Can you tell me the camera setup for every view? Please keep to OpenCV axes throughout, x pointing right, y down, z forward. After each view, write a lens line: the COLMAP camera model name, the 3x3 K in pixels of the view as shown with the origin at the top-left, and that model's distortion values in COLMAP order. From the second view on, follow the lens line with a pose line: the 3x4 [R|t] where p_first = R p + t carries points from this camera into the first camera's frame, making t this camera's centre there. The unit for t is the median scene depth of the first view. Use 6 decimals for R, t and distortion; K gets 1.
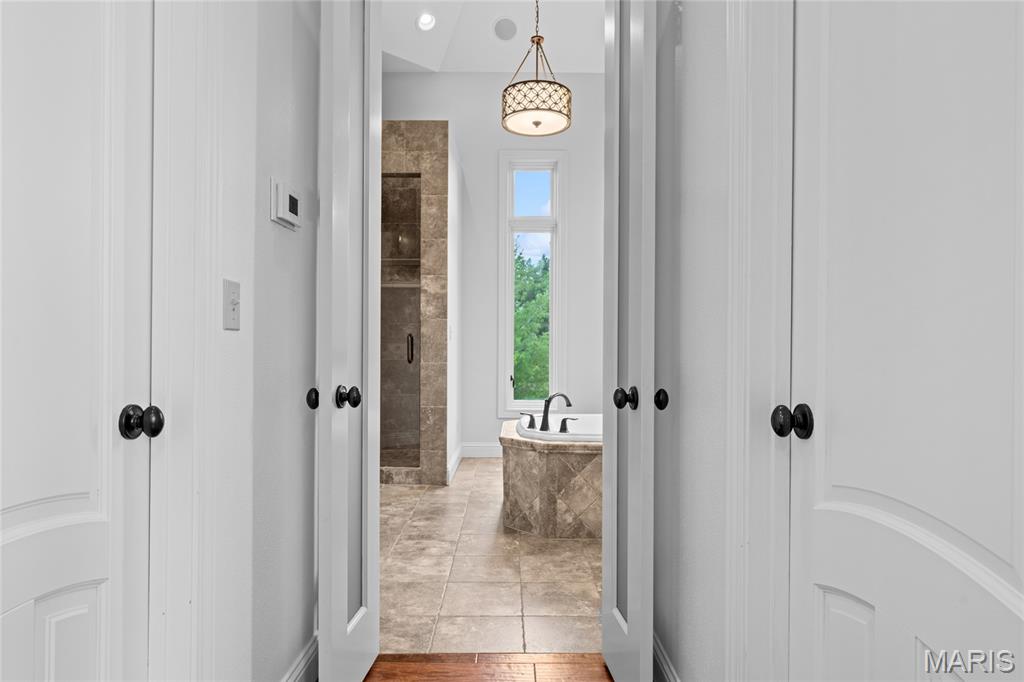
lens RADIAL K [[590.3, 0, 487.5], [0, 590.3, 347.4], [0, 0, 1]] dist [0.006406, -0.001794]
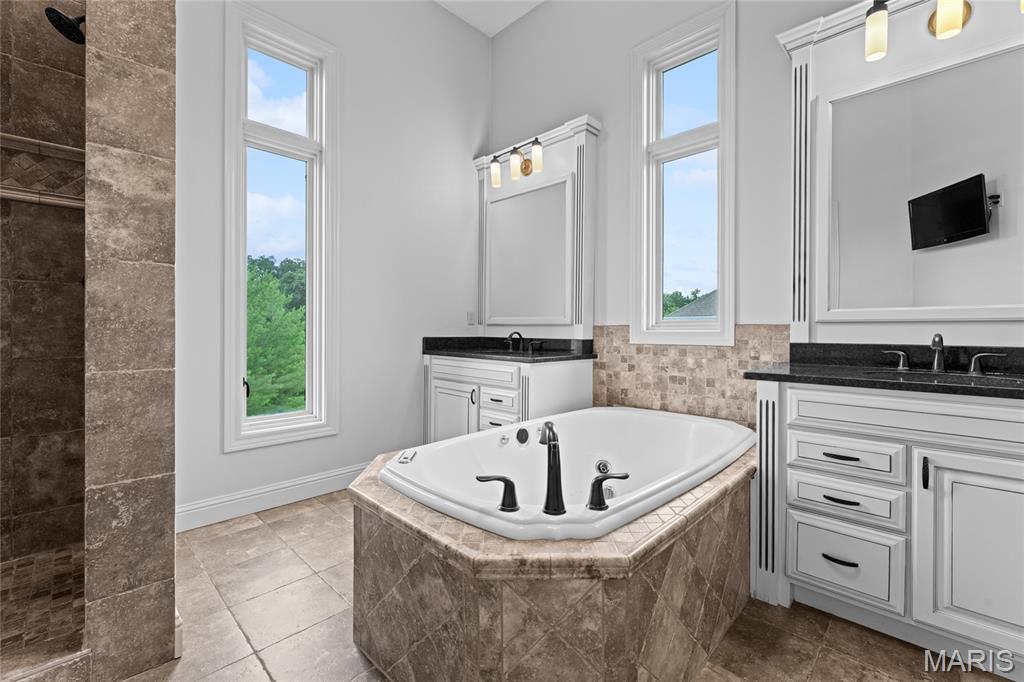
lens RADIAL K [[441.7, 0, 512.6], [0, 441.7, 333.0], [0, 0, 1]] dist [-0.001627, -0.000686]
pose [[0.669664, -0.003052, 0.742658, -0.140408], [0.000163, 0.999992, 0.003963, -0.000576], [-0.742664, -0.002533, 0.669659, 0.609789]]
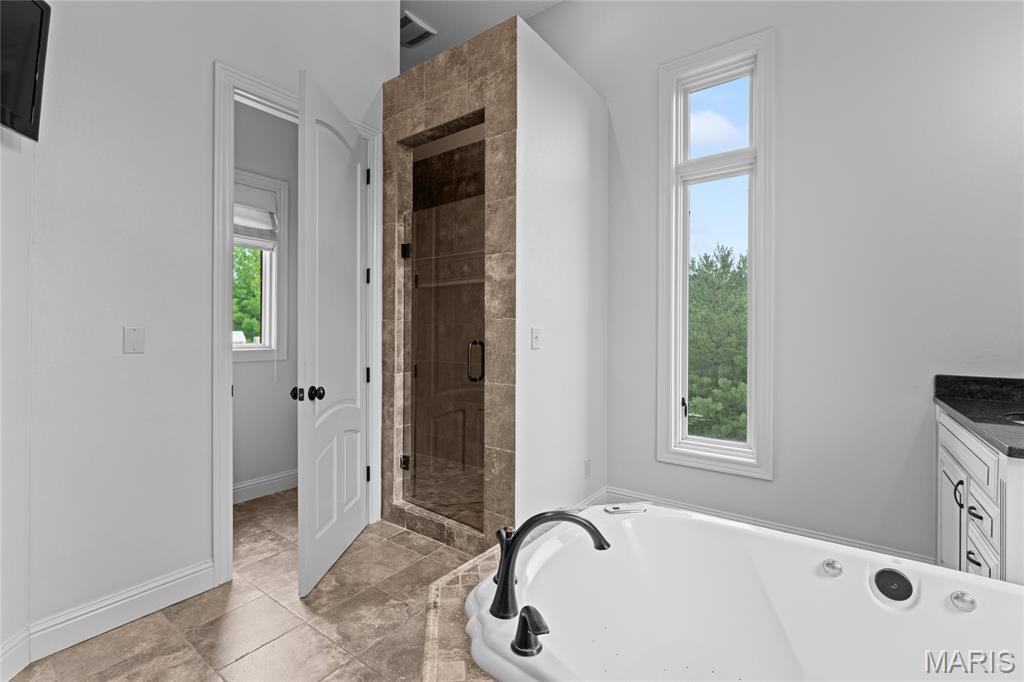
lens RADIAL K [[441.7, 0, 497.1], [0, 441.7, 333.8], [0, 0, 1]] dist [-0.001627, -0.000686]
pose [[0.821250, 0.000530, -0.570568, 0.193402], [-0.003380, 0.999987, -0.003936, -0.028795], [0.570558, 0.005161, 0.821241, 0.586245]]
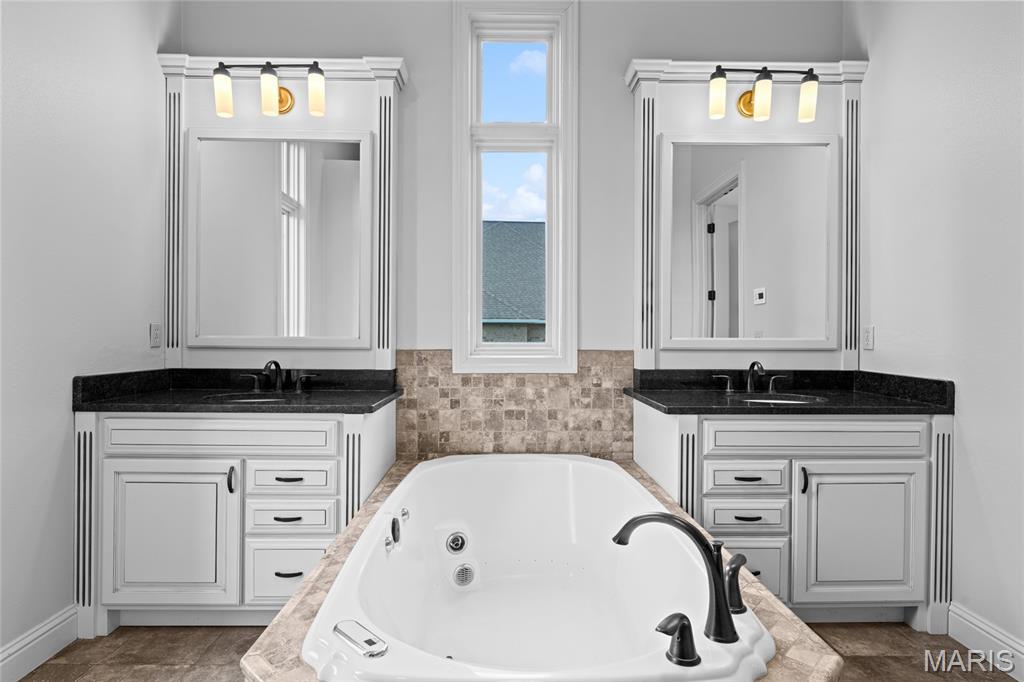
lens RADIAL K [[533.8, 0, 511.0], [0, 533.8, 338.2], [0, 0, 1]] dist [0.002975, -0.001896]
pose [[-0.062168, -0.008318, 0.998031, -0.157676], [-0.000075, 0.999965, 0.008329, -0.026821], [-0.998066, 0.000443, -0.062167, 0.878417]]
